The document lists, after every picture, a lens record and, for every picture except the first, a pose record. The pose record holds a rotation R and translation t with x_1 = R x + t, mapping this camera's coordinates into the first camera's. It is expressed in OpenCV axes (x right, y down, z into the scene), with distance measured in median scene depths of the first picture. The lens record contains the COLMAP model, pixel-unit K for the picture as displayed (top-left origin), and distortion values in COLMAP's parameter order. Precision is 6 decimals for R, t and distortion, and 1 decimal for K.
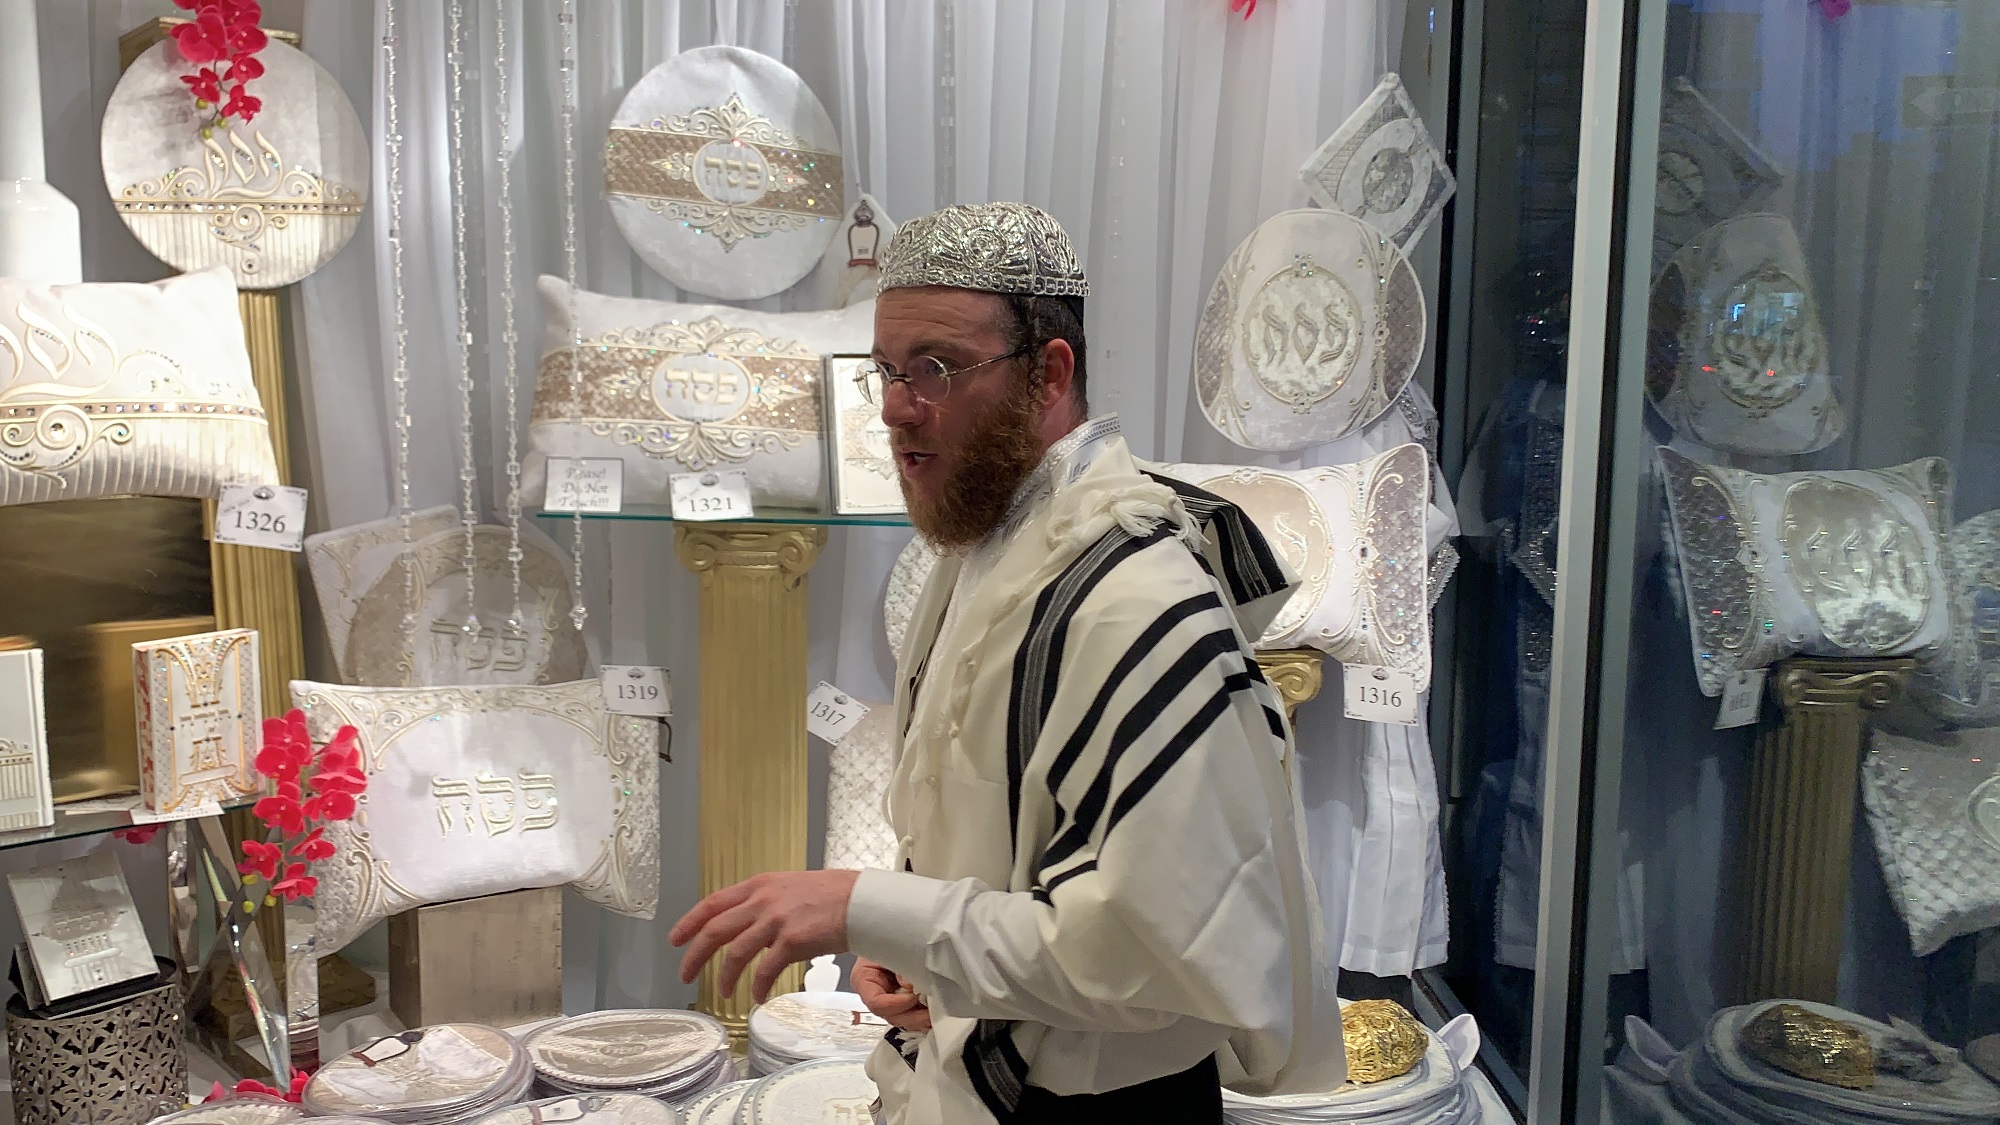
lens RADIAL K [[1776.8, 0, 988.5], [0, 1776.8, 547.0], [0, 0, 1]] dist [0.104064, -0.128404]
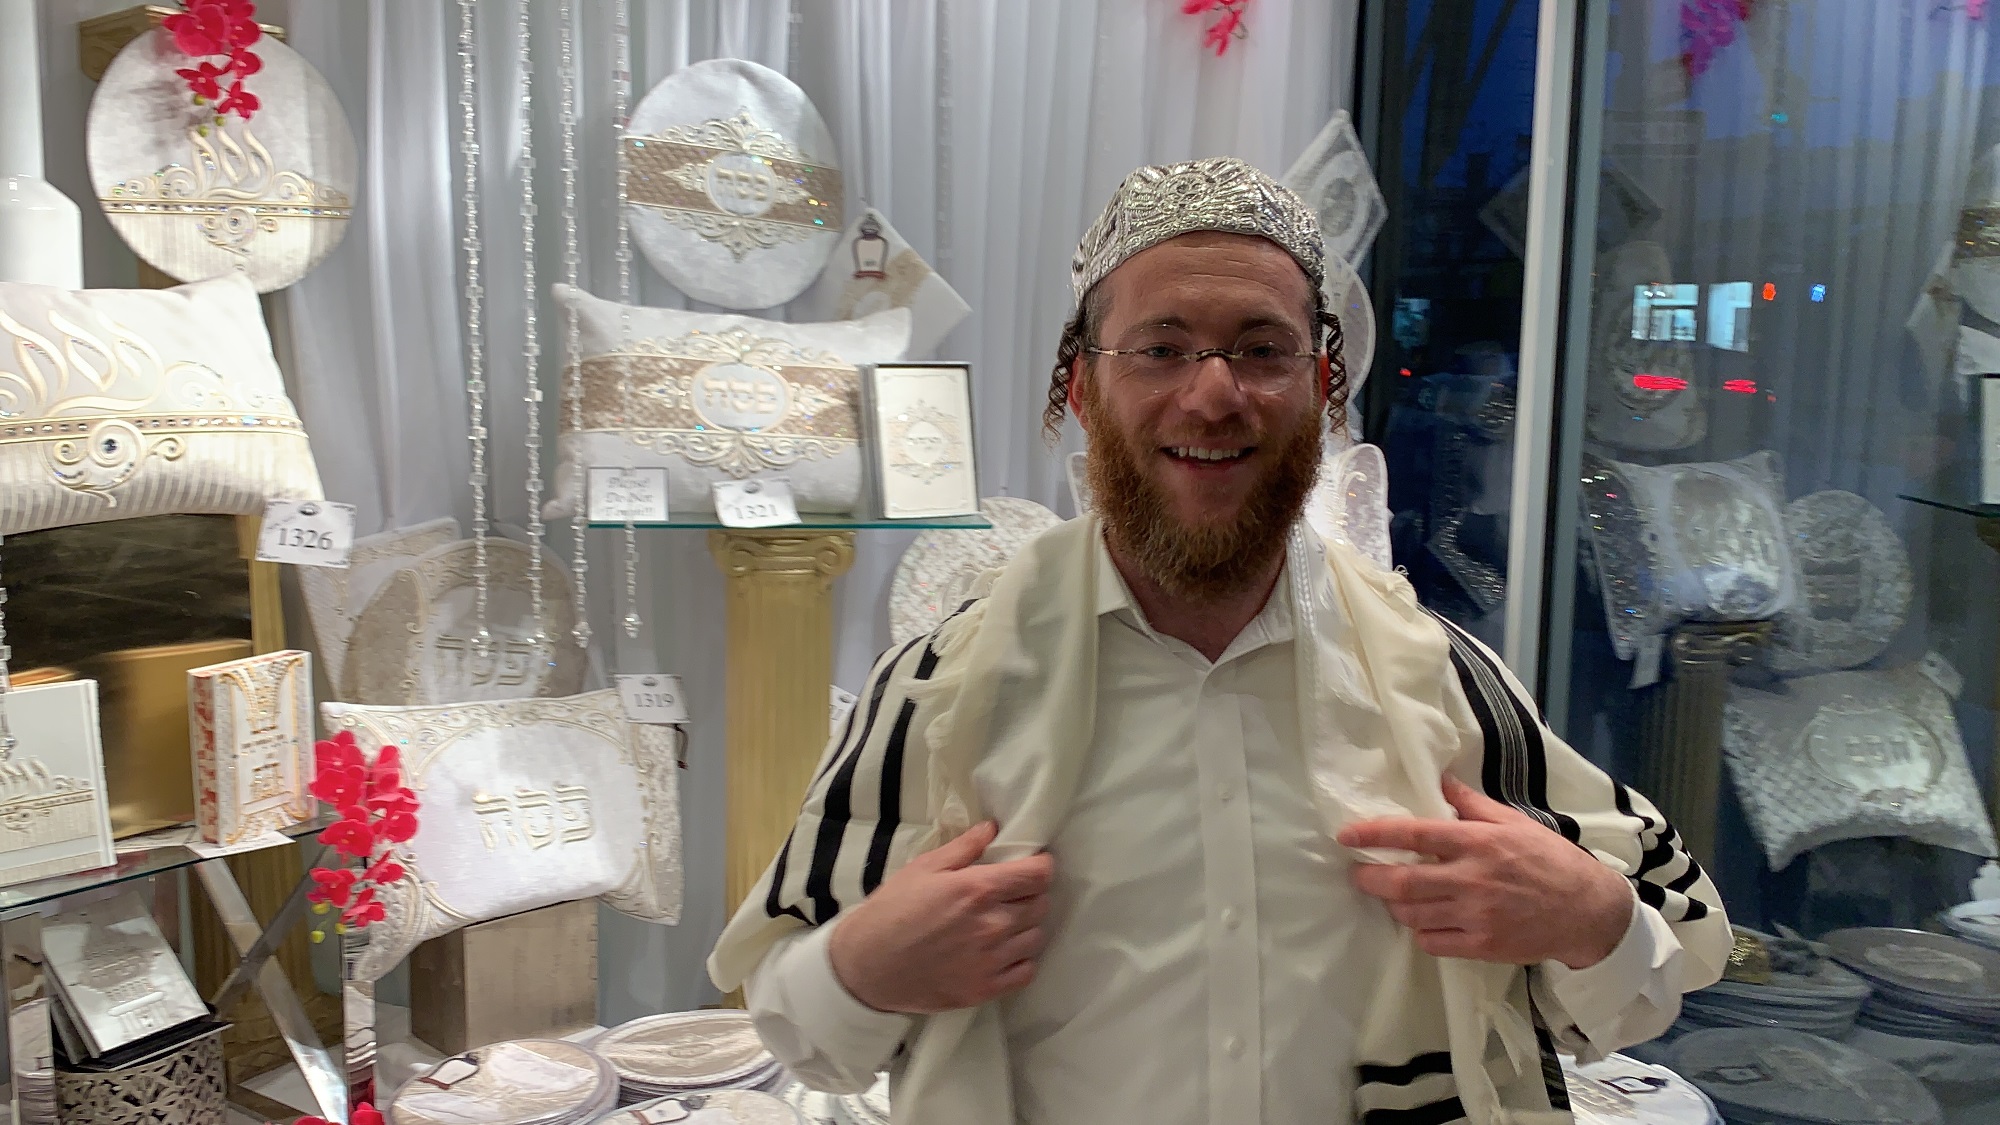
lens RADIAL K [[1776.8, 0, 1021.5], [0, 1776.8, 559.7], [0, 0, 1]] dist [0.104064, -0.128404]
pose [[0.969551, -0.026513, 0.243451, -0.249741], [0.024859, 0.999642, 0.009865, -0.002517], [-0.243626, -0.003513, 0.969863, -0.026039]]
